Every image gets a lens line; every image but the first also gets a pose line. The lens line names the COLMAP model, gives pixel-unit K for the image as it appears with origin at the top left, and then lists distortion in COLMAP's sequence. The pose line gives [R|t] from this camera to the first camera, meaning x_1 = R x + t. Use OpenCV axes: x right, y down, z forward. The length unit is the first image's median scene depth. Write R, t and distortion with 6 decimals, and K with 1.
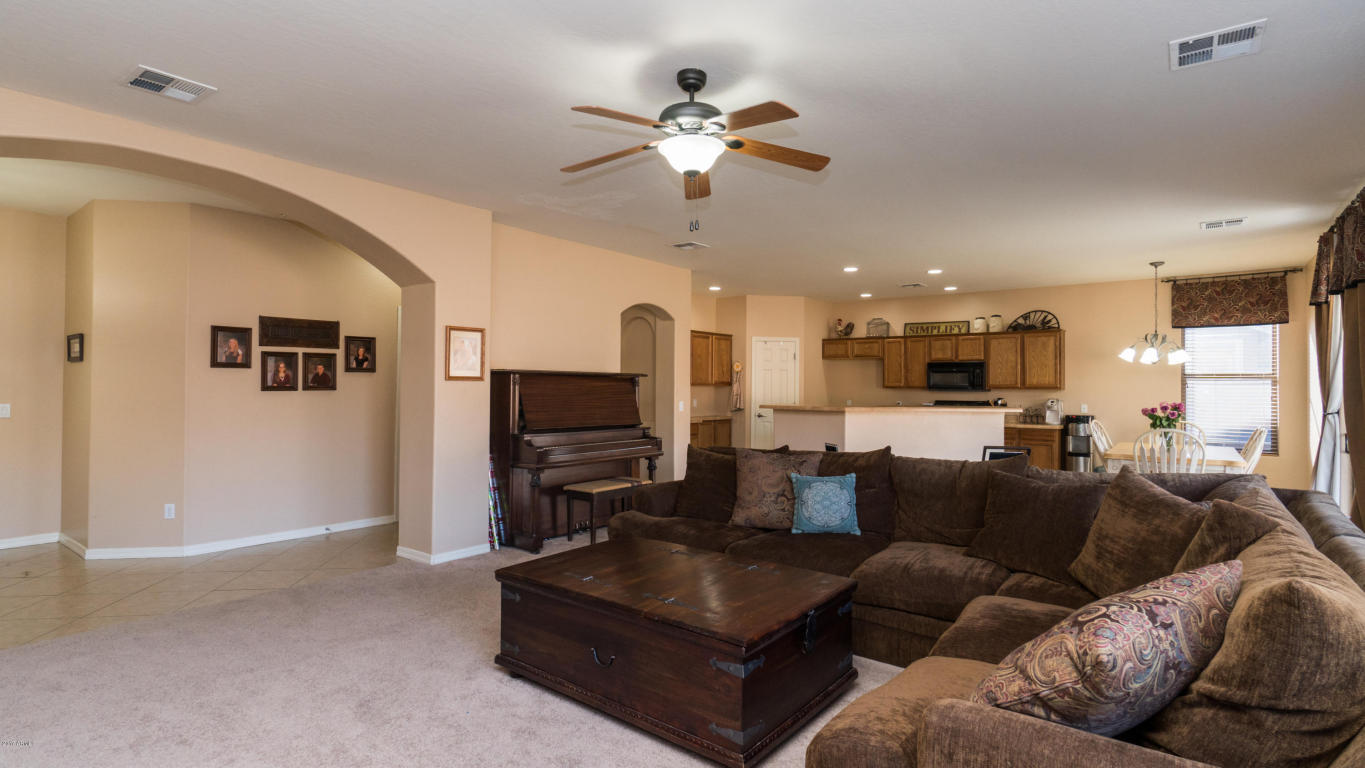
lens RADIAL K [[659.6, 0, 683.2], [0, 659.6, 377.8], [0, 0, 1]] dist [-0.000623, 0.000504]
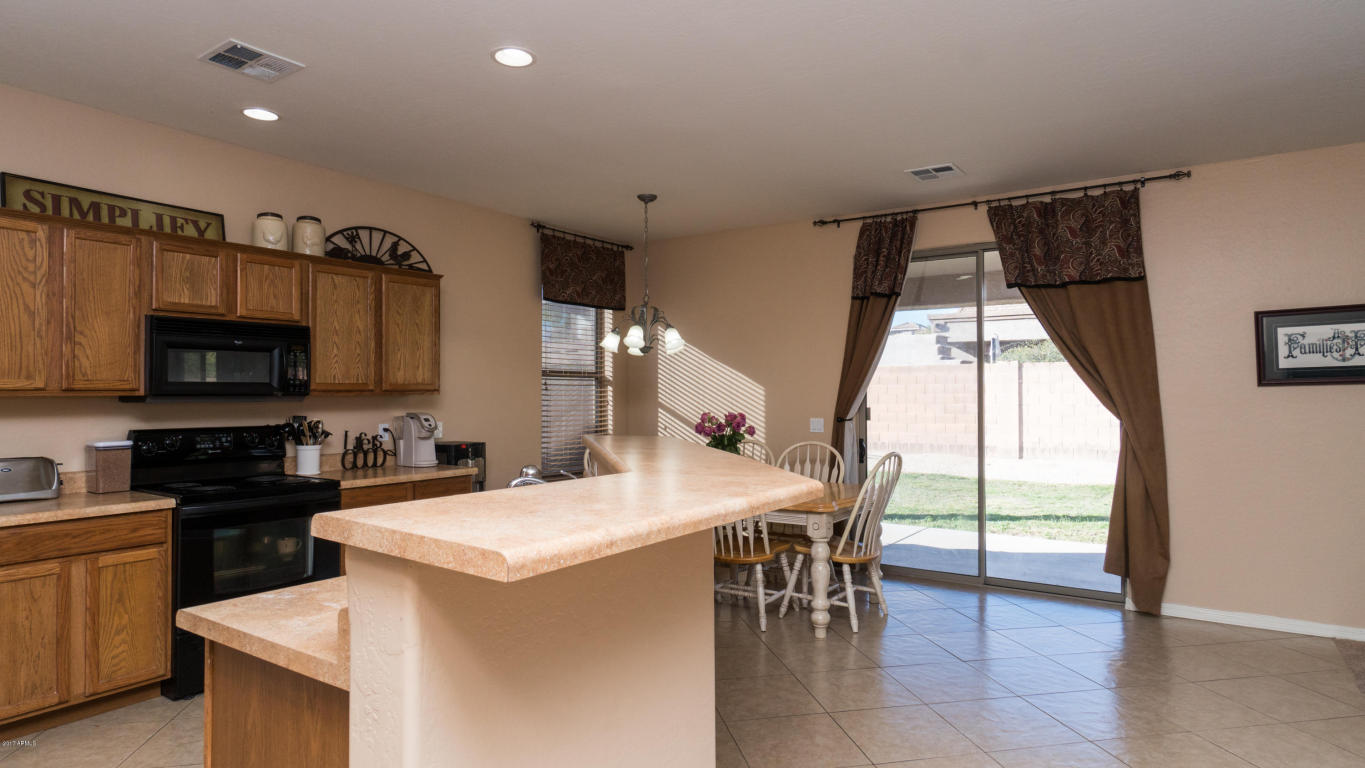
lens RADIAL K [[753.0, 0, 678.4], [0, 753.0, 383.8], [0, 0, 1]] dist [-0.005819, 0.001574]
pose [[-0.060149, 0.006302, 0.998169, -0.012776], [-0.012442, 0.999898, -0.007062, 0.011299], [-0.998112, -0.012844, -0.060065, 0.846565]]
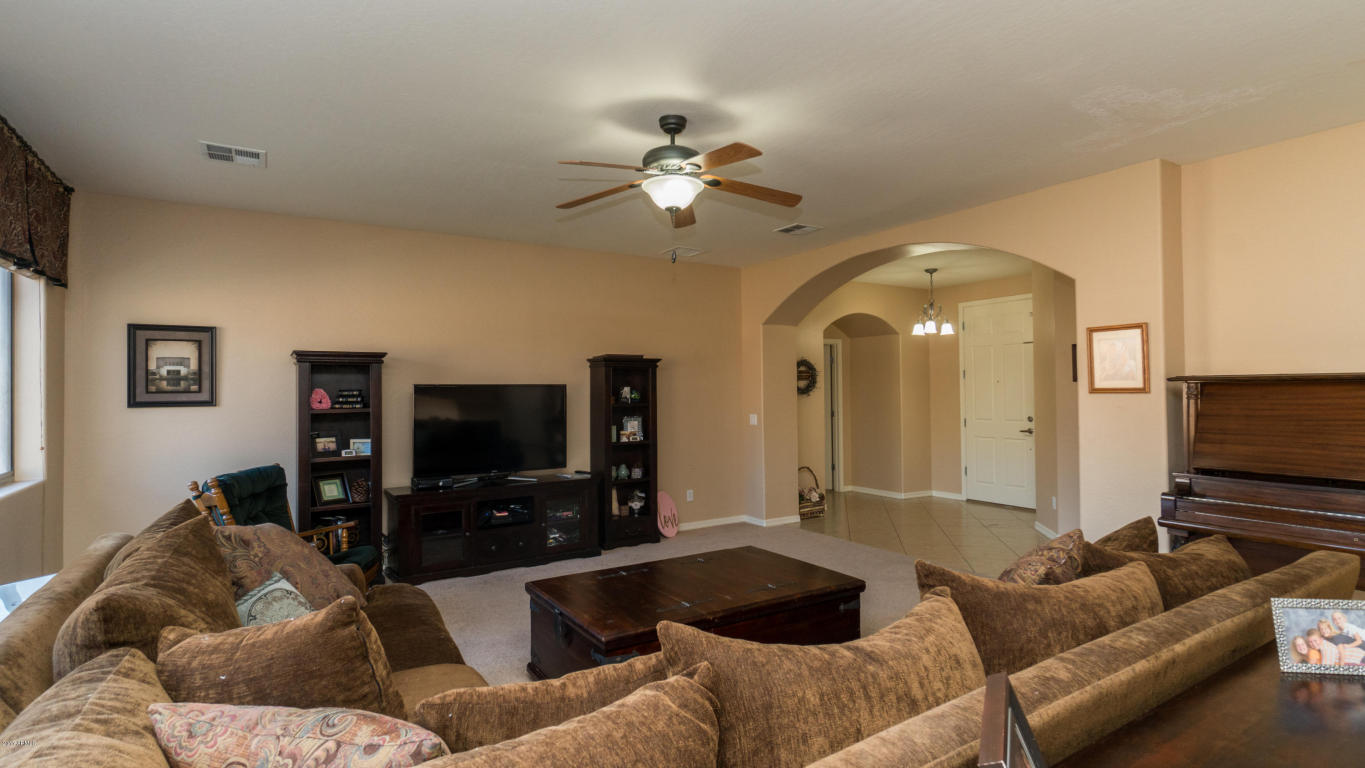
lens RADIAL K [[659.6, 0, 686.8], [0, 659.6, 377.5], [0, 0, 1]] dist [-0.000623, 0.000504]
pose [[-0.345654, -0.027148, -0.937969, 0.342179], [0.016064, 0.999264, -0.034842, 0.002924], [0.938225, -0.027111, -0.344963, 0.467797]]
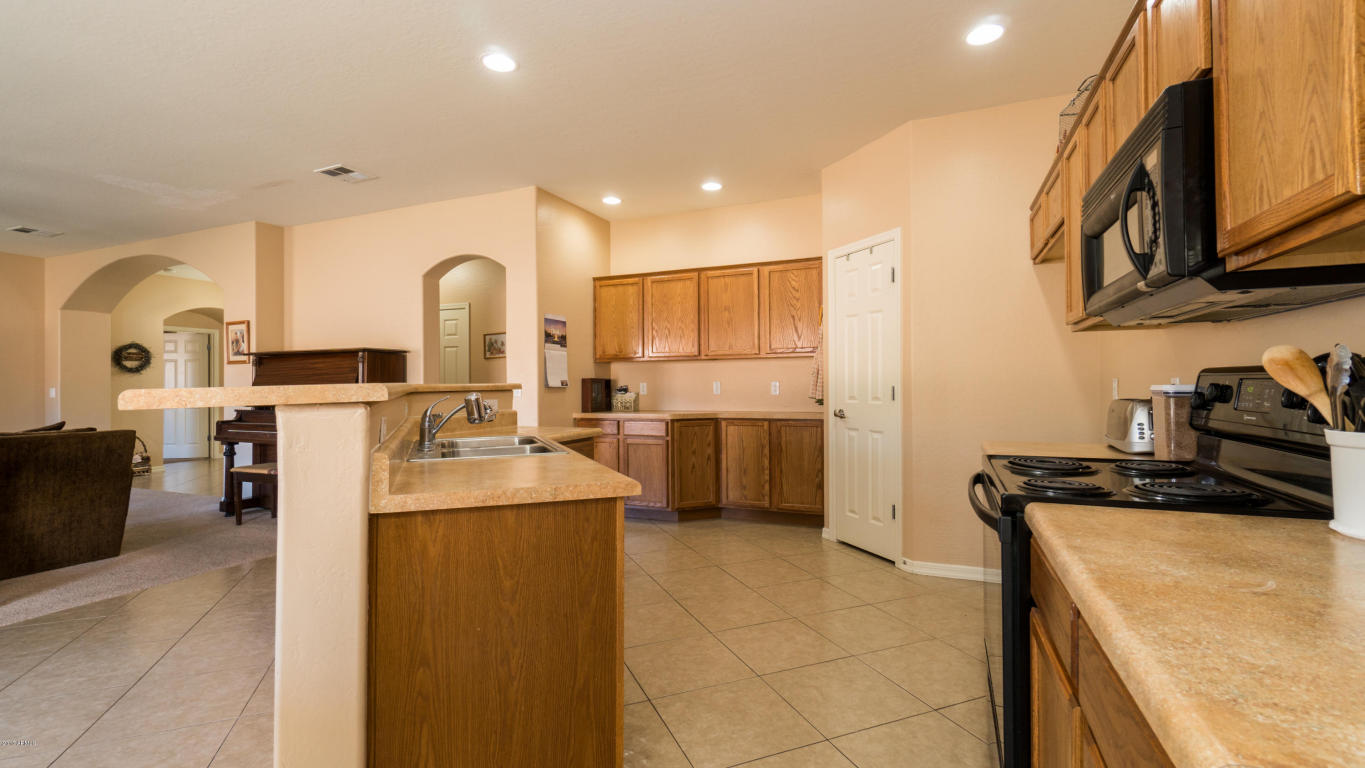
lens RADIAL K [[590.9, 0, 689.0], [0, 590.9, 379.0], [0, 0, 1]] dist [-0.006075, 0.000966]
pose [[0.261024, -0.024099, -0.965032, 0.576439], [0.021968, 0.999578, -0.019020, 0.043950], [0.965082, -0.016235, 0.261443, 0.909905]]
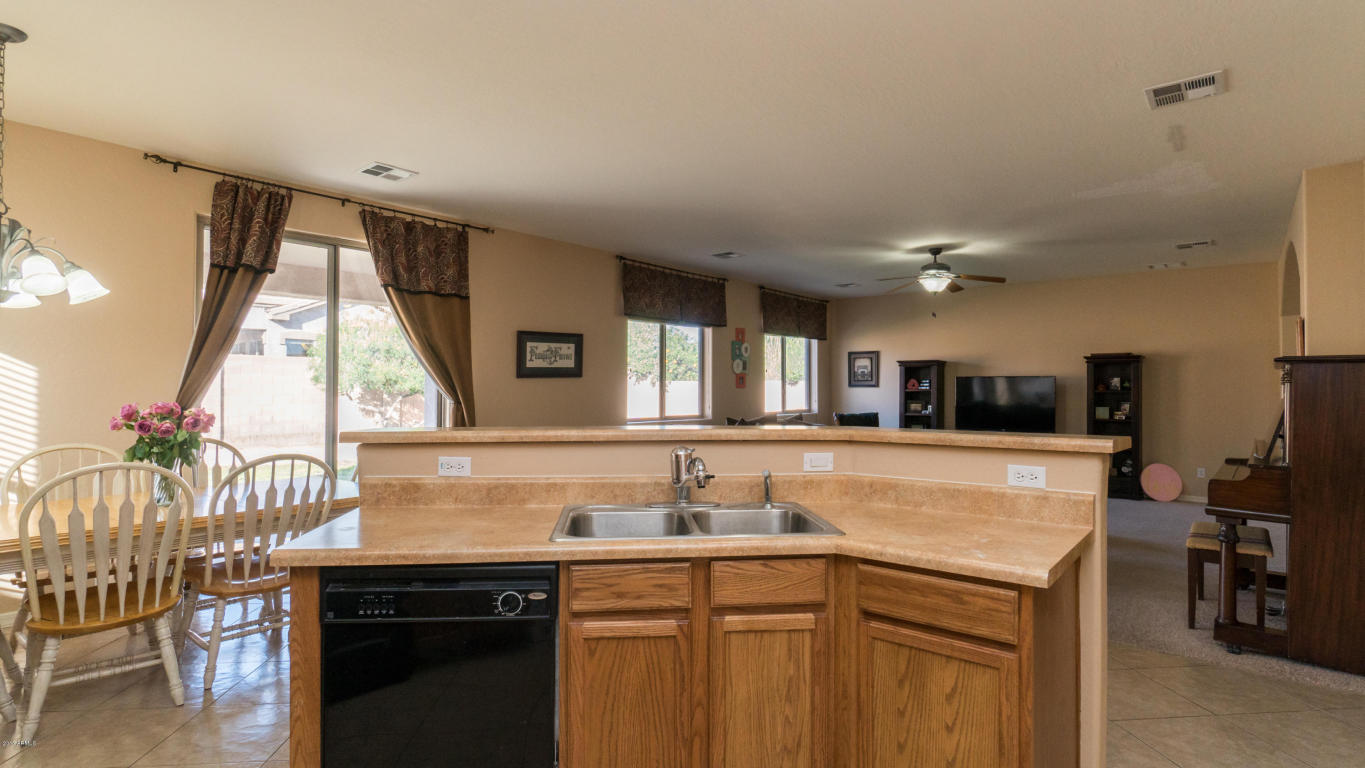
lens RADIAL K [[678.4, 0, 683.5], [0, 678.4, 381.6], [0, 0, 1]] dist [-0.011687, 0.000098]
pose [[-0.999397, -0.011487, 0.032758, 0.270773], [-0.012190, 0.999698, -0.021342, 0.020974], [-0.032503, -0.021728, -0.999235, 1.133862]]
